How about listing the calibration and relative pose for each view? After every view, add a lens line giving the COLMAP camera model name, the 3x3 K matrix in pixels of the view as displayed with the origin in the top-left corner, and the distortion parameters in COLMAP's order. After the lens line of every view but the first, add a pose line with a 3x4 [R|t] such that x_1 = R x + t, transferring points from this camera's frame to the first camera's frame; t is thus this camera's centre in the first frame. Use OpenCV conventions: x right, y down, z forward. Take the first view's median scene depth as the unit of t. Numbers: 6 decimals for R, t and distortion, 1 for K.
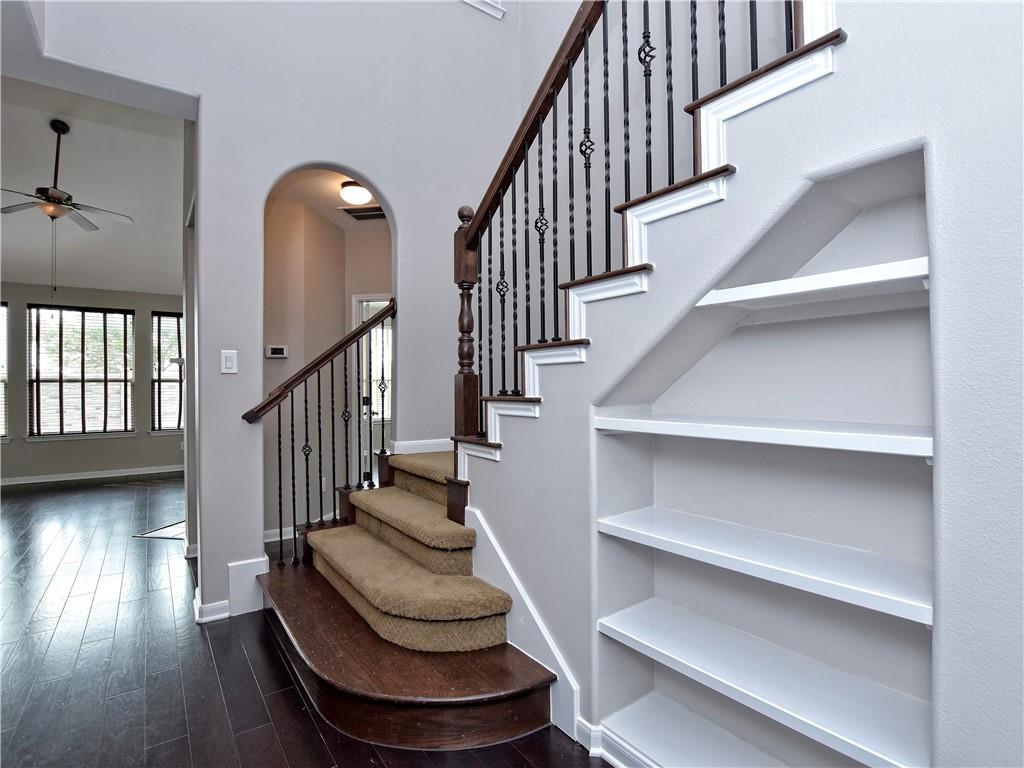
lens RADIAL K [[507.2, 0, 516.4], [0, 507.2, 386.2], [0, 0, 1]] dist [-0.032052, 0.003194]
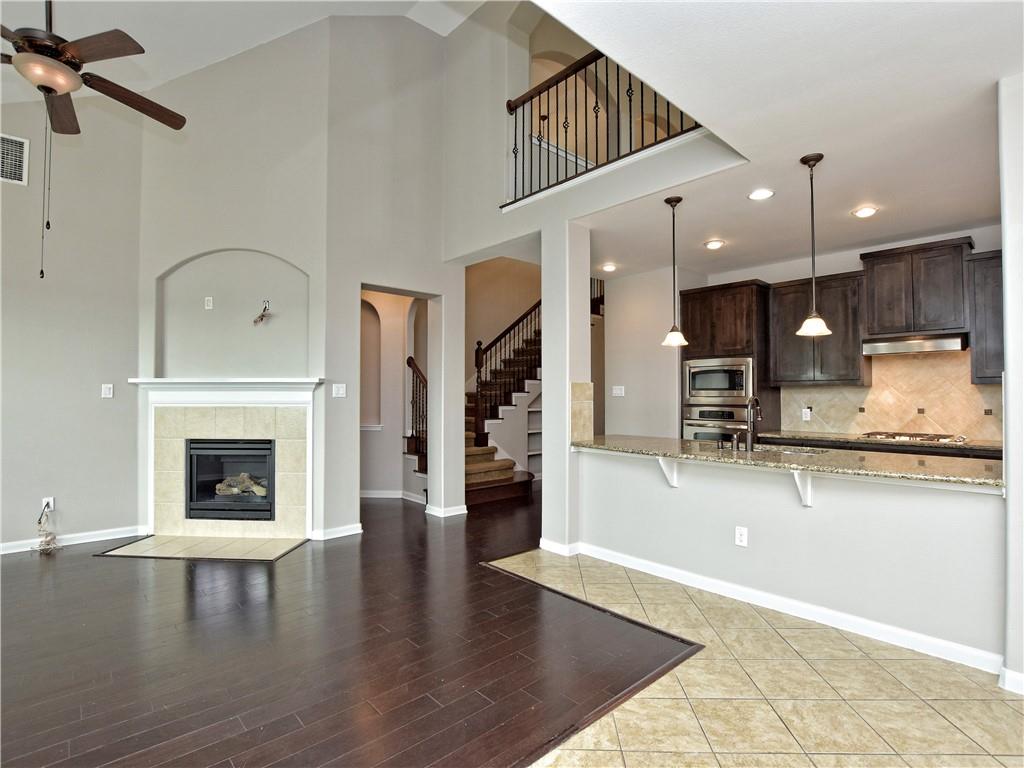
lens RADIAL K [[507.2, 0, 516.4], [0, 507.2, 386.2], [0, 0, 1]] dist [-0.032052, 0.003194]
pose [[-0.108814, 0.025725, 0.993729, -2.045496], [0.000834, 0.999667, -0.025788, -0.009348], [-0.994062, -0.001977, -0.108799, 0.735837]]
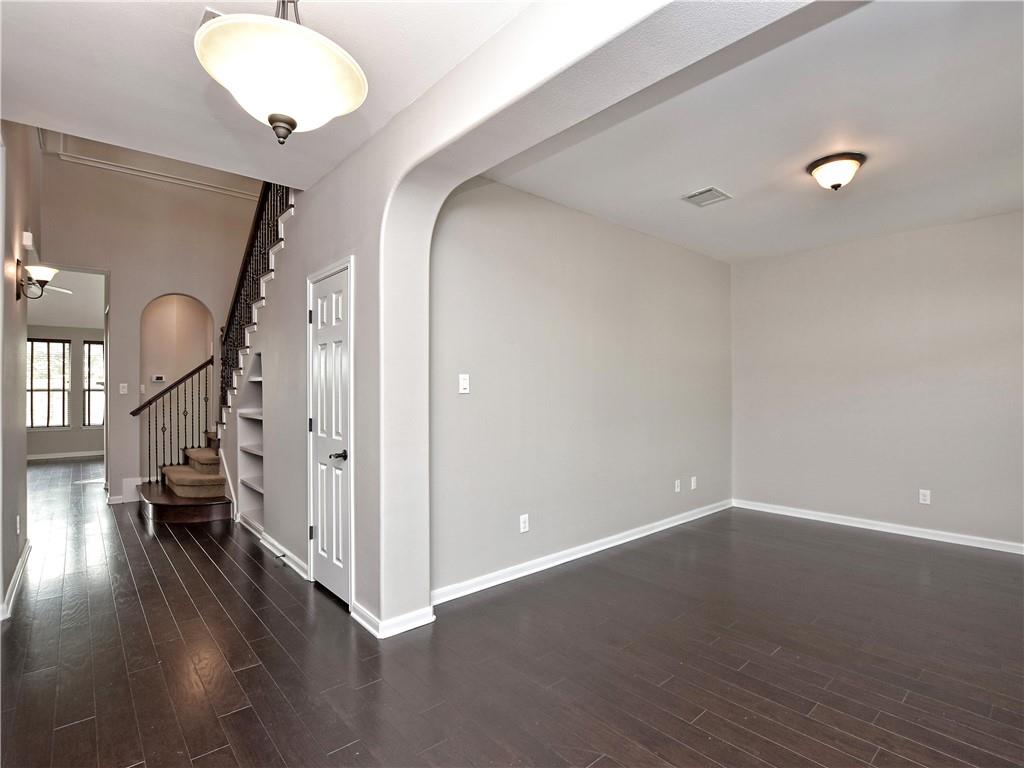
lens RADIAL K [[507.2, 0, 516.4], [0, 507.2, 386.2], [0, 0, 1]] dist [-0.032052, 0.003194]
pose [[0.995791, 0.004165, 0.091563, 0.715524], [-0.003694, 0.999979, -0.005309, -0.039735], [-0.091583, 0.004948, 0.995785, -1.009993]]
